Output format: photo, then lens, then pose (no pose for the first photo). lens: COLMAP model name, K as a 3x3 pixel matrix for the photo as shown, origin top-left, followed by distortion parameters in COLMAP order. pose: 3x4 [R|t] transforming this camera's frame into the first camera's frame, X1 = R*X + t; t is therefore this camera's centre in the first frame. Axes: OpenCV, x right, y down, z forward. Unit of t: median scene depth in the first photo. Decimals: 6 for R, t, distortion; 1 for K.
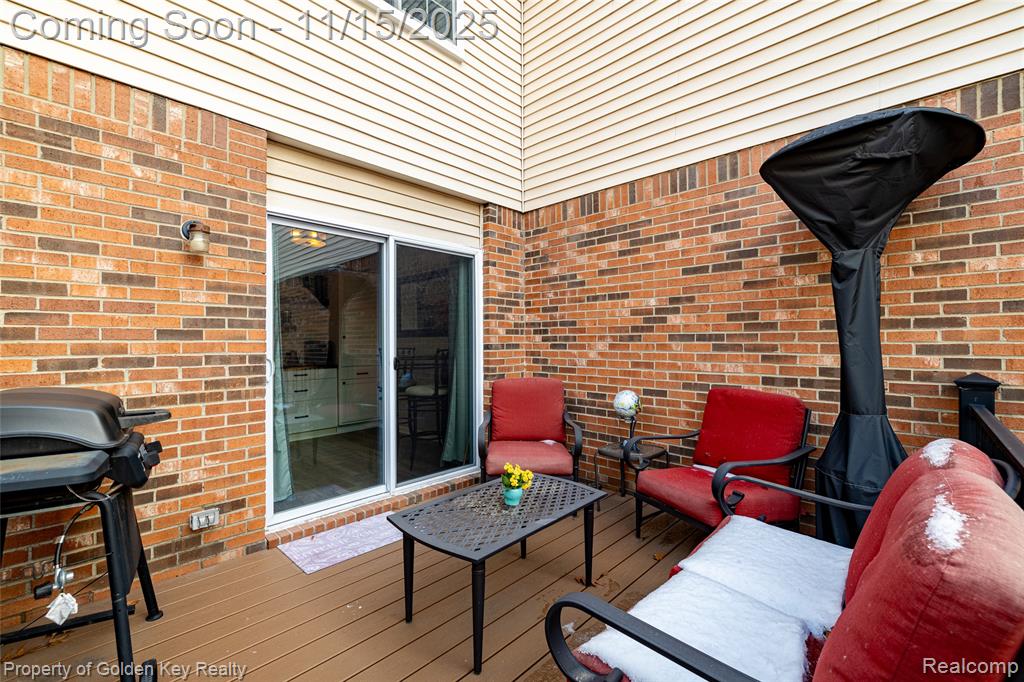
lens RADIAL K [[432.8, 0, 512.6], [0, 432.8, 341.5], [0, 0, 1]] dist [-0.001868, -0.000067]
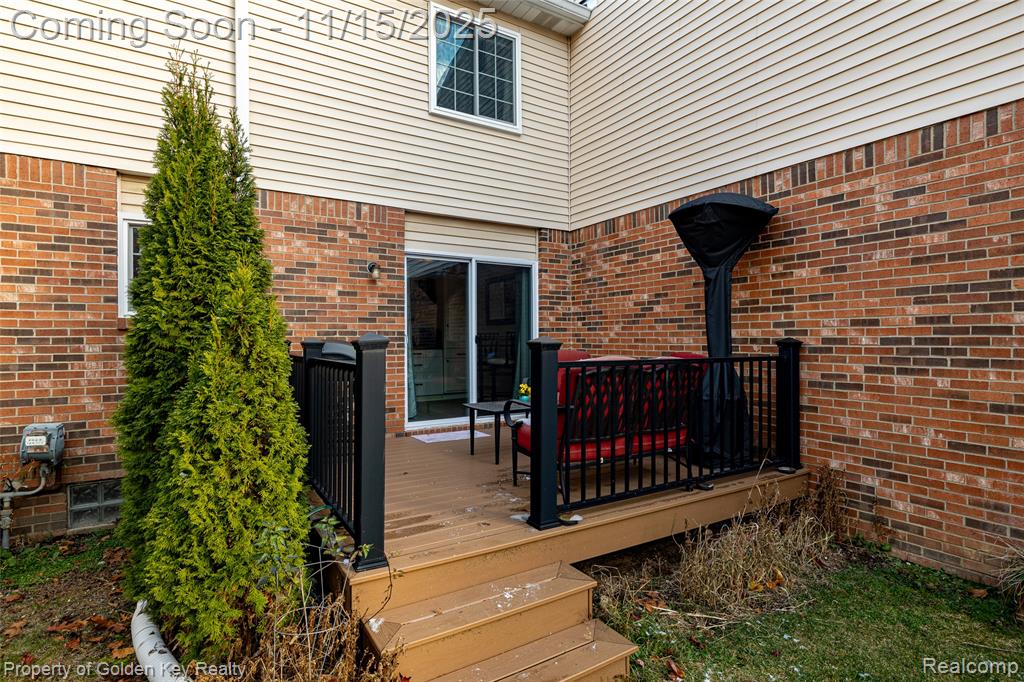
lens RADIAL K [[518.9, 0, 512.0], [0, 518.9, 340.7], [0, 0, 1]] dist [-0.005619, -0.000435]
pose [[0.967022, 0.000748, -0.254693, 0.342678], [0.000645, 0.999985, 0.005385, 0.047233], [0.254693, -0.005371, 0.967007, -0.806138]]
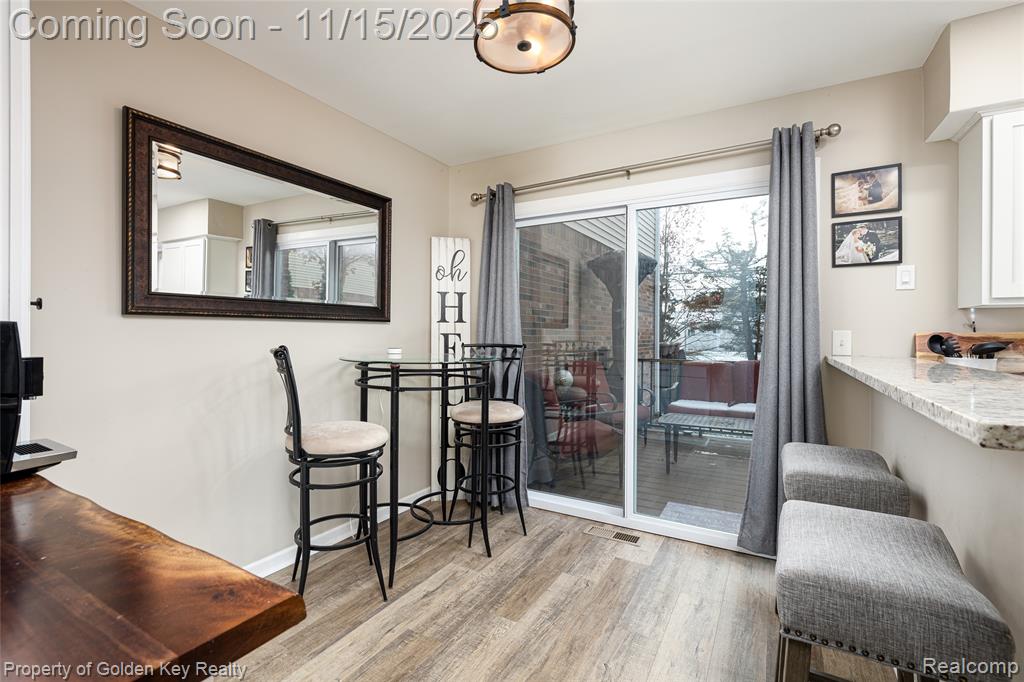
lens RADIAL K [[466.3, 0, 507.4], [0, 466.3, 334.2], [0, 0, 1]] dist [-0.010085, 0.000250]
pose [[-0.231546, 0.002559, 0.972821, -1.109733], [-0.008029, 0.999957, -0.004541, 0.005530], [-0.972791, -0.008862, -0.231516, 1.482069]]
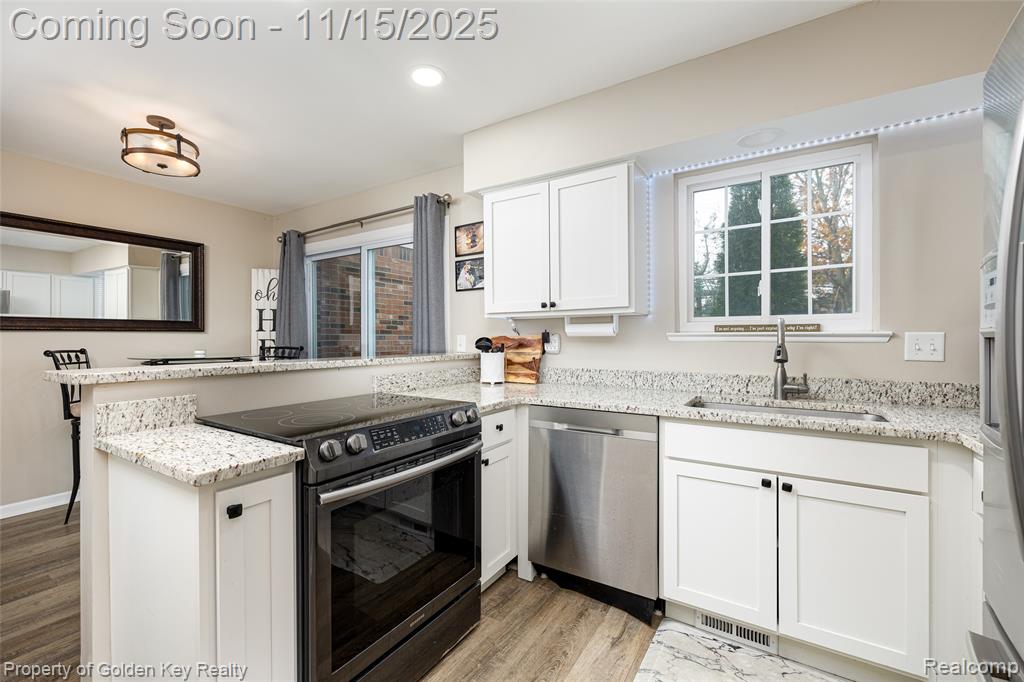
lens RADIAL K [[432.8, 0, 518.5], [0, 432.8, 343.2], [0, 0, 1]] dist [-0.001868, -0.000067]
pose [[-0.201651, -0.004053, 0.979449, -1.518867], [0.000951, 0.999990, 0.004334, 0.006923], [-0.979457, 0.001806, -0.201645, 0.874285]]
